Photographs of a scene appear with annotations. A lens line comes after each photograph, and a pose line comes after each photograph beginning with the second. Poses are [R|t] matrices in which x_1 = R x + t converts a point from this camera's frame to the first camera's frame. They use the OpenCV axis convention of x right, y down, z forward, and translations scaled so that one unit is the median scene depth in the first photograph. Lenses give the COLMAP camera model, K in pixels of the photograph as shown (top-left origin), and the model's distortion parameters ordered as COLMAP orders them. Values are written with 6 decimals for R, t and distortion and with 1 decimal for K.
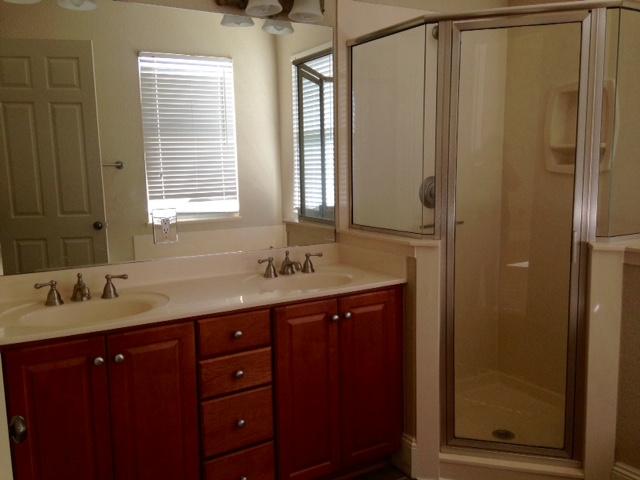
lens RADIAL K [[585.8, 0, 332.5], [0, 585.8, 239.8], [0, 0, 1]] dist [0.200233, -0.353060]
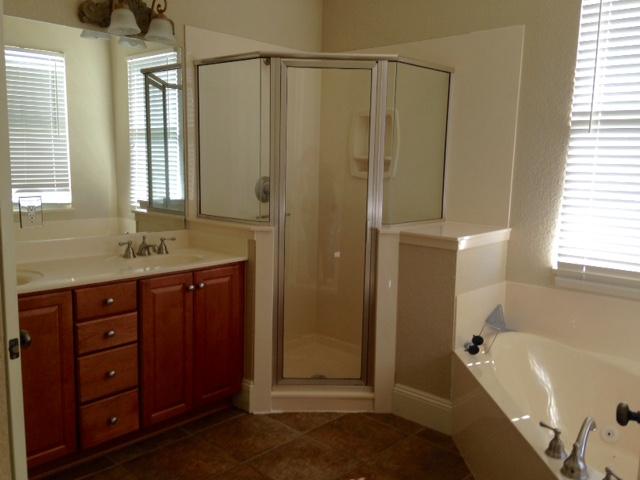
lens RADIAL K [[585.8, 0, 332.5], [0, 585.8, 239.8], [0, 0, 1]] dist [0.200233, -0.353060]
pose [[0.956215, -0.000276, 0.292664, -0.067175], [-0.000509, 0.999996, 0.002604, 0.024769], [-0.292664, -0.002639, 0.956212, -0.251504]]
